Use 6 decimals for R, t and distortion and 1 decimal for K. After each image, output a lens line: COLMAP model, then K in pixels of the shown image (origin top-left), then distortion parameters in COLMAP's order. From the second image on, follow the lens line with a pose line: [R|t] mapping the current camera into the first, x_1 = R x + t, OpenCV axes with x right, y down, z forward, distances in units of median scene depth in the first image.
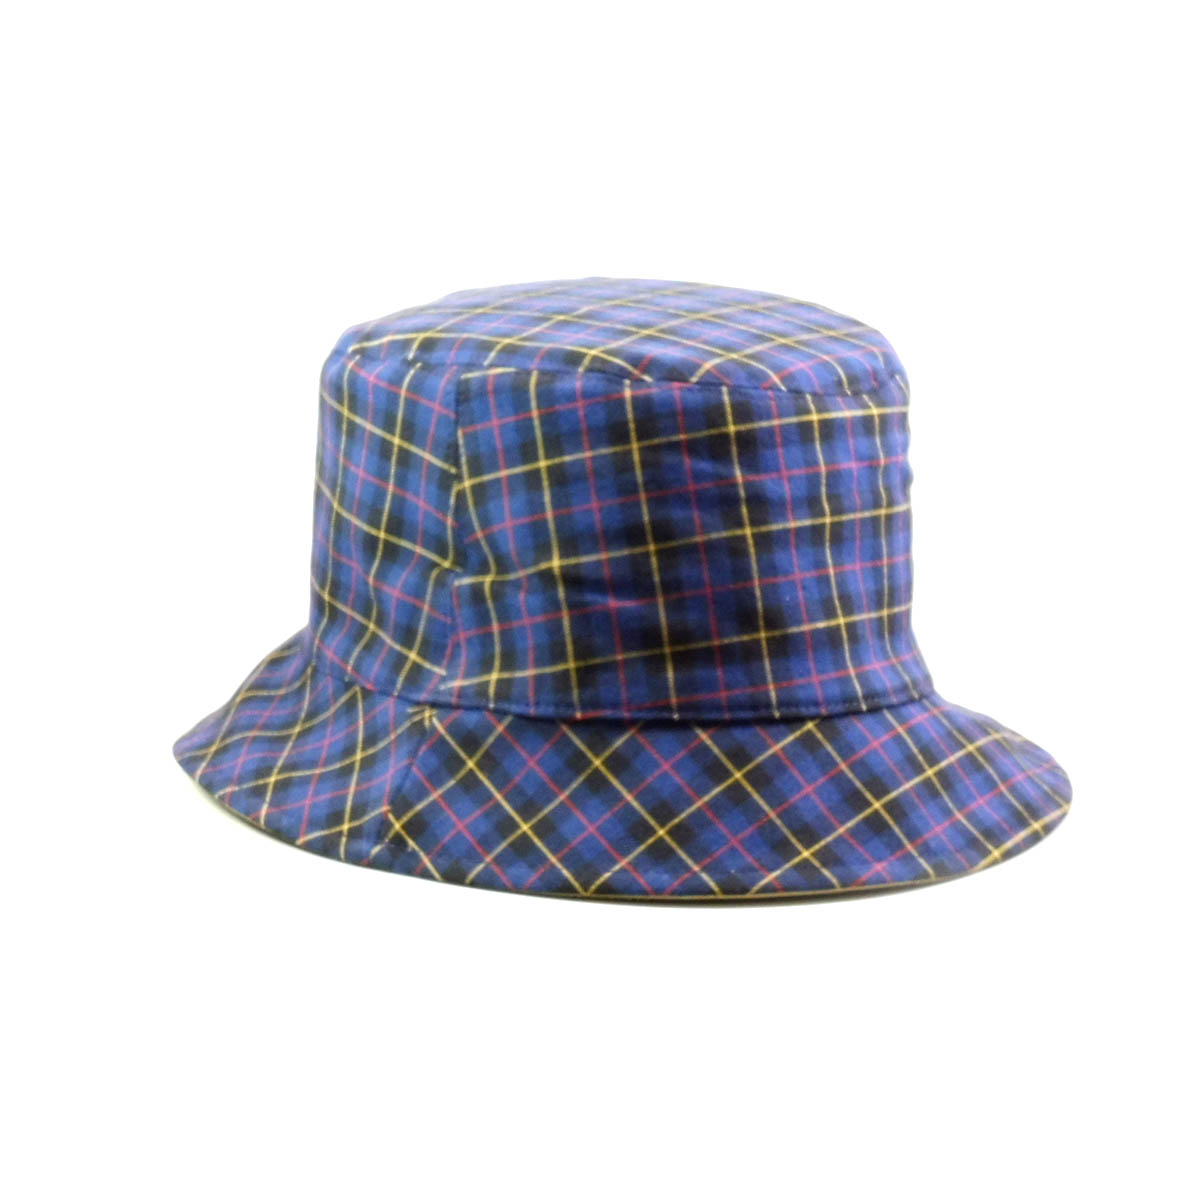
lens RADIAL K [[4051.2, 0, 598.9], [0, 4051.2, 597.9], [0, 0, 1]] dist [0.516223, 0.000000]
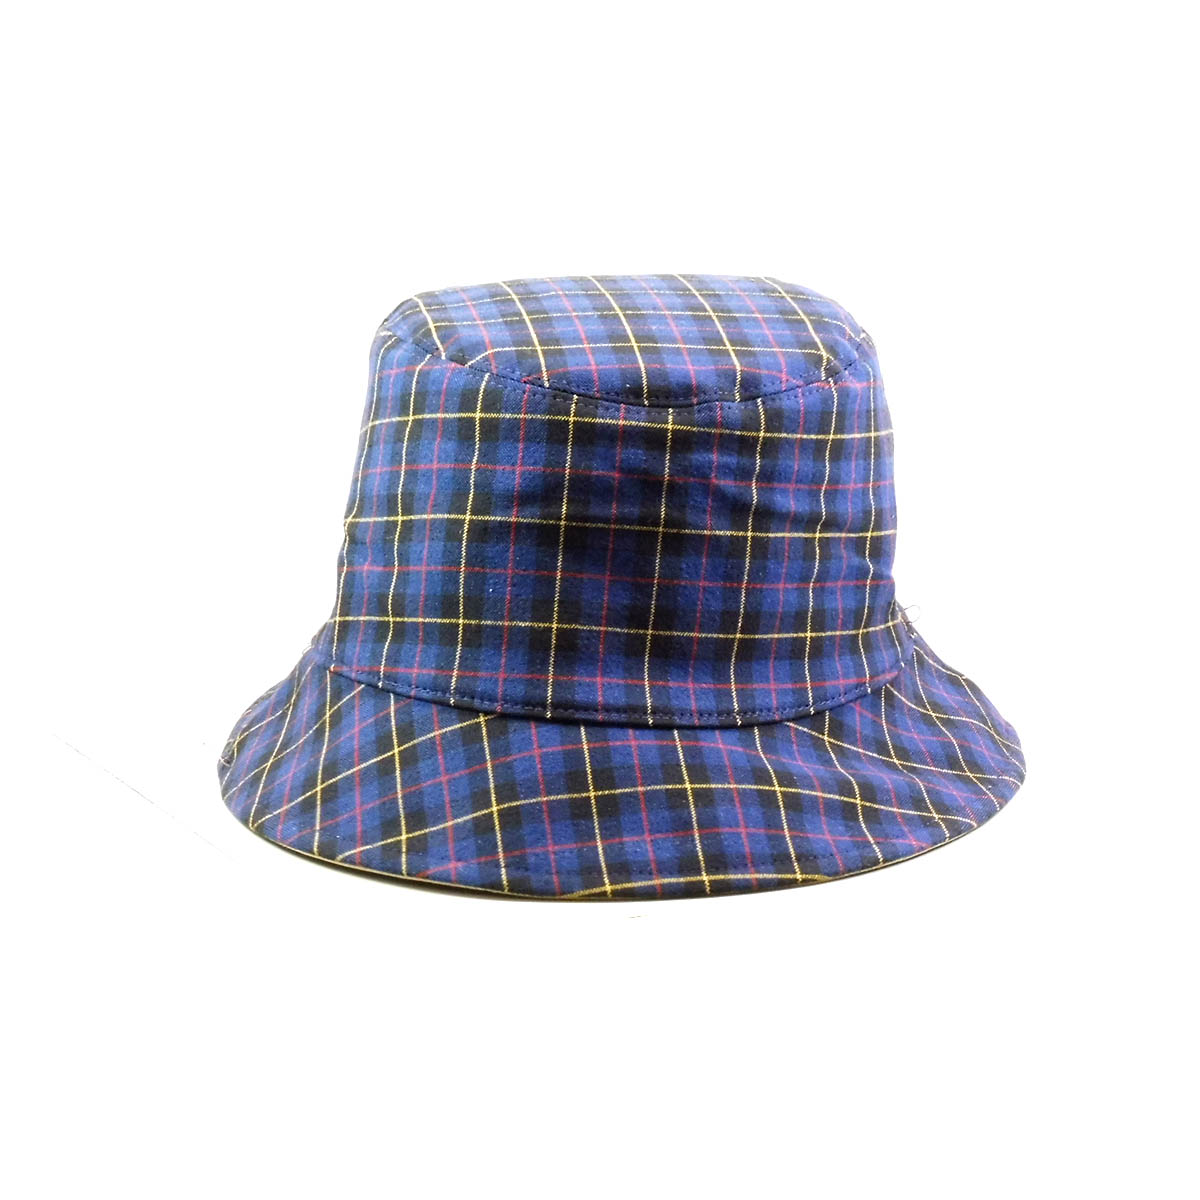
lens RADIAL K [[4051.2, 0, 601.3], [0, 4051.2, 600.0], [0, 0, 1]] dist [0.516223, 0.000000]
pose [[0.679963, 0.167793, -0.713790, 0.772601], [-0.172341, 0.982766, 0.066849, -0.068550], [0.712706, 0.077561, 0.697162, 0.322038]]
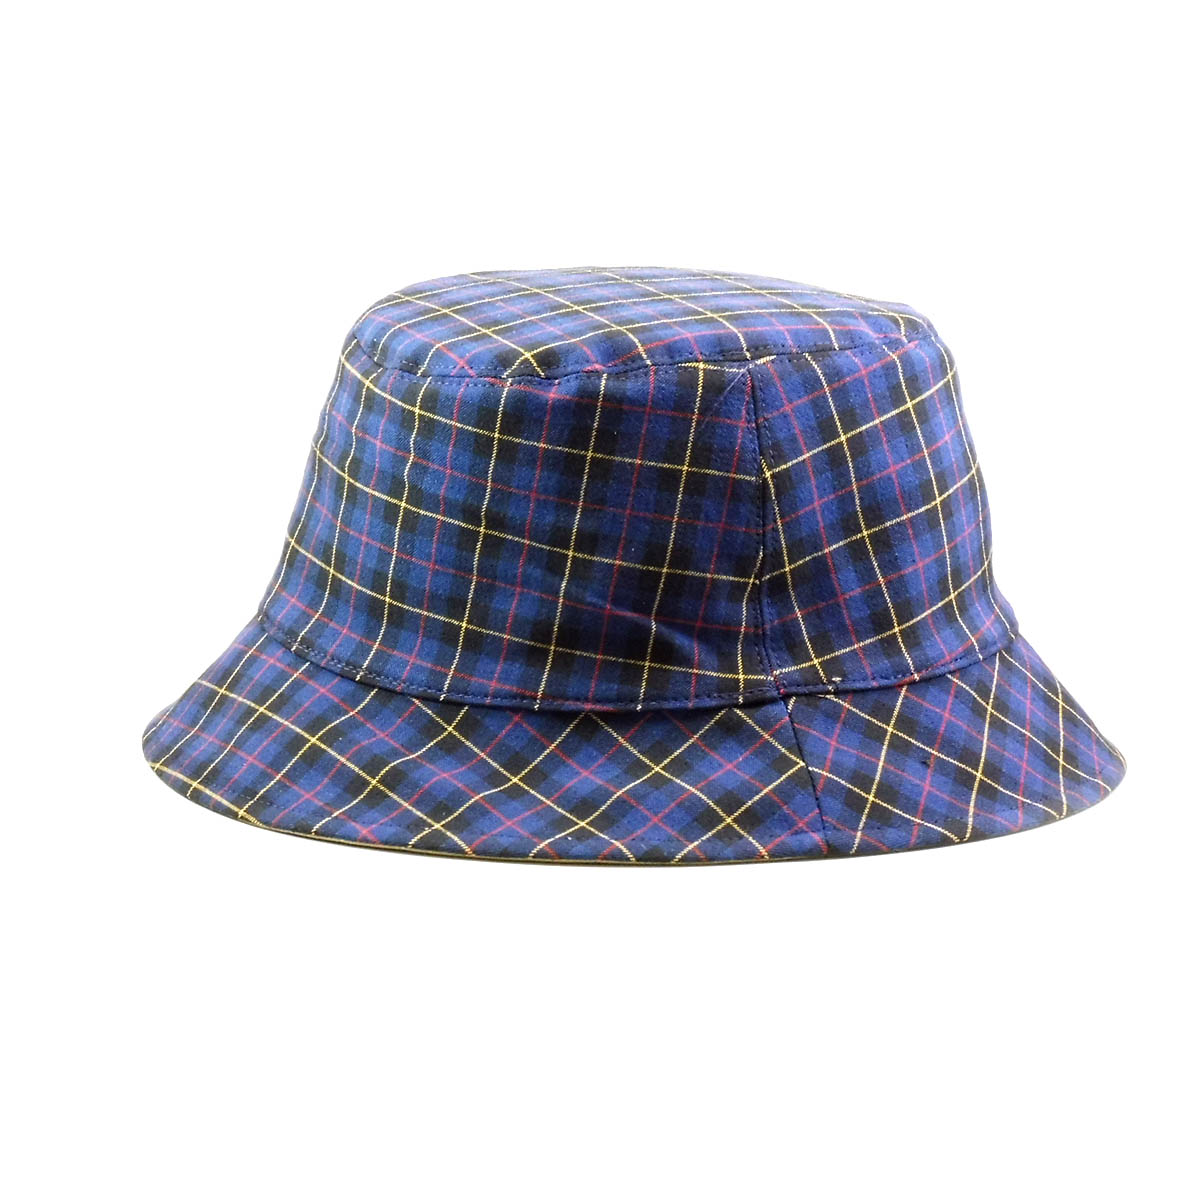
lens RADIAL K [[4051.2, 0, 595.0], [0, 4051.2, 599.5], [0, 0, 1]] dist [0.516223, 0.000000]
pose [[-0.504151, 0.189596, -0.842547, 0.924948], [-0.211855, 0.918643, 0.333486, -0.354571], [0.837227, 0.346626, -0.422968, 1.528649]]
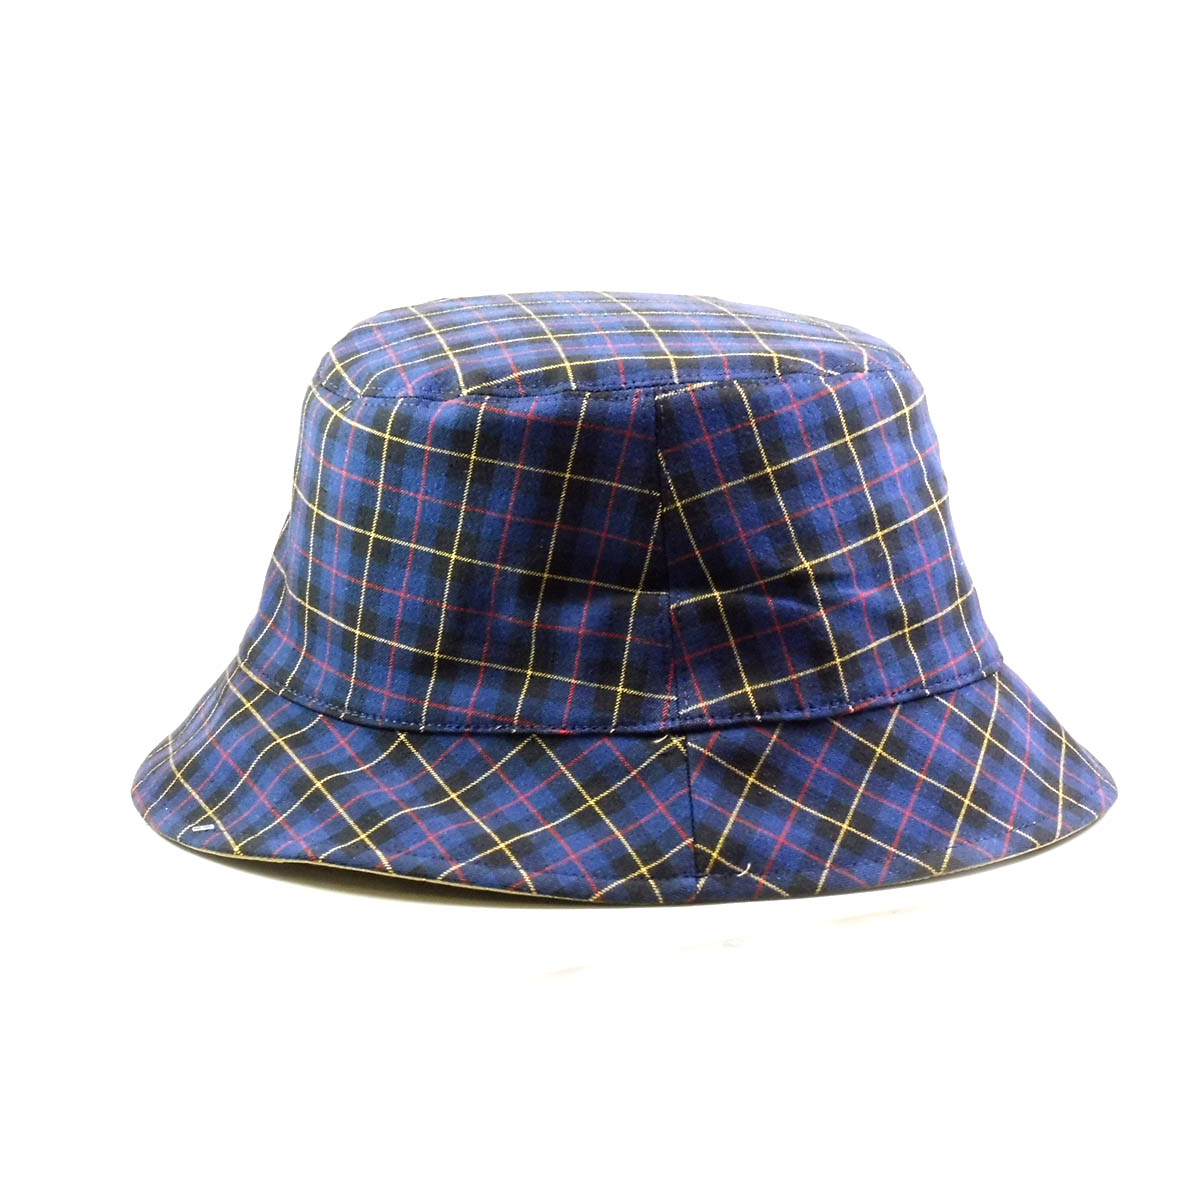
lens RADIAL K [[4051.2, 0, 601.2], [0, 4051.2, 600.5], [0, 0, 1]] dist [0.516223, 0.000000]
pose [[0.707438, -0.159958, 0.688436, -0.738002], [0.159778, 0.985031, 0.064684, -0.072745], [-0.688478, 0.064237, 0.722407, 0.305166]]
